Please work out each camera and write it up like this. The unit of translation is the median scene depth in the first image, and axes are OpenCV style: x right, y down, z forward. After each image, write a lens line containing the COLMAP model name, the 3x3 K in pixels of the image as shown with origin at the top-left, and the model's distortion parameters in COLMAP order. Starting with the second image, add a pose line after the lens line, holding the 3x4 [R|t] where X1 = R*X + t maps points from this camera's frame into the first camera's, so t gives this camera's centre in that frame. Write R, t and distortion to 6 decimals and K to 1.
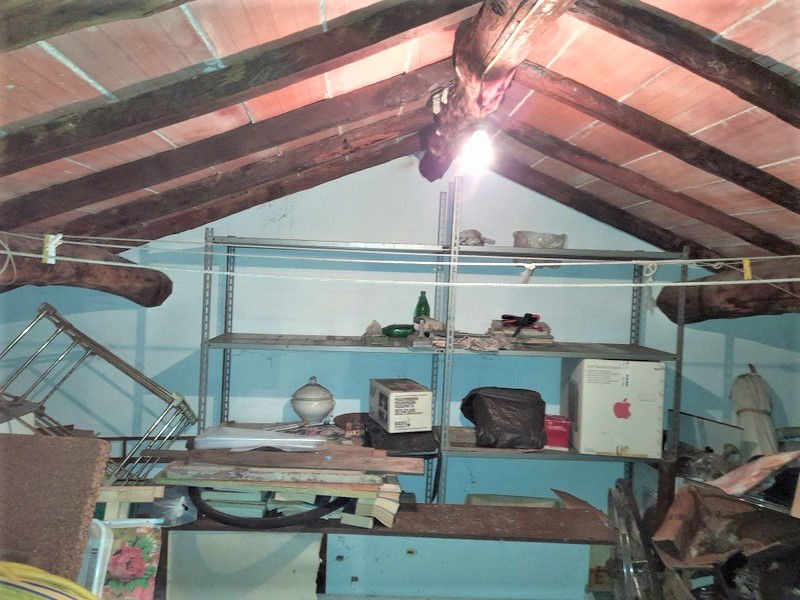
lens RADIAL K [[590.9, 0, 399.6], [0, 590.9, 299.7], [0, 0, 1]] dist [-0.006314, -0.003028]
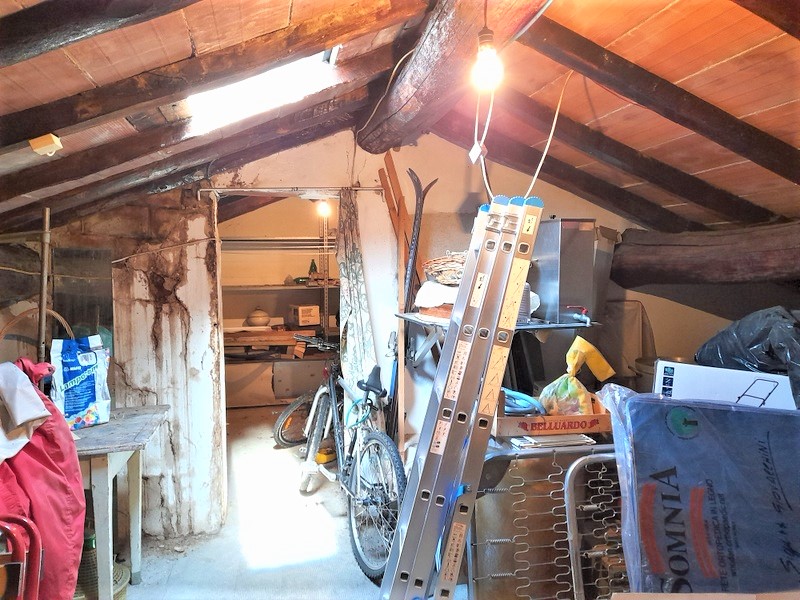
lens RADIAL K [[590.9, 0, 401.1], [0, 590.9, 299.5], [0, 0, 1]] dist [-0.006314, -0.003028]
pose [[0.985113, -0.053051, 0.163516, 0.000228], [0.045179, 0.997651, 0.051493, 0.037979], [-0.165863, -0.043339, 0.985196, -1.155379]]
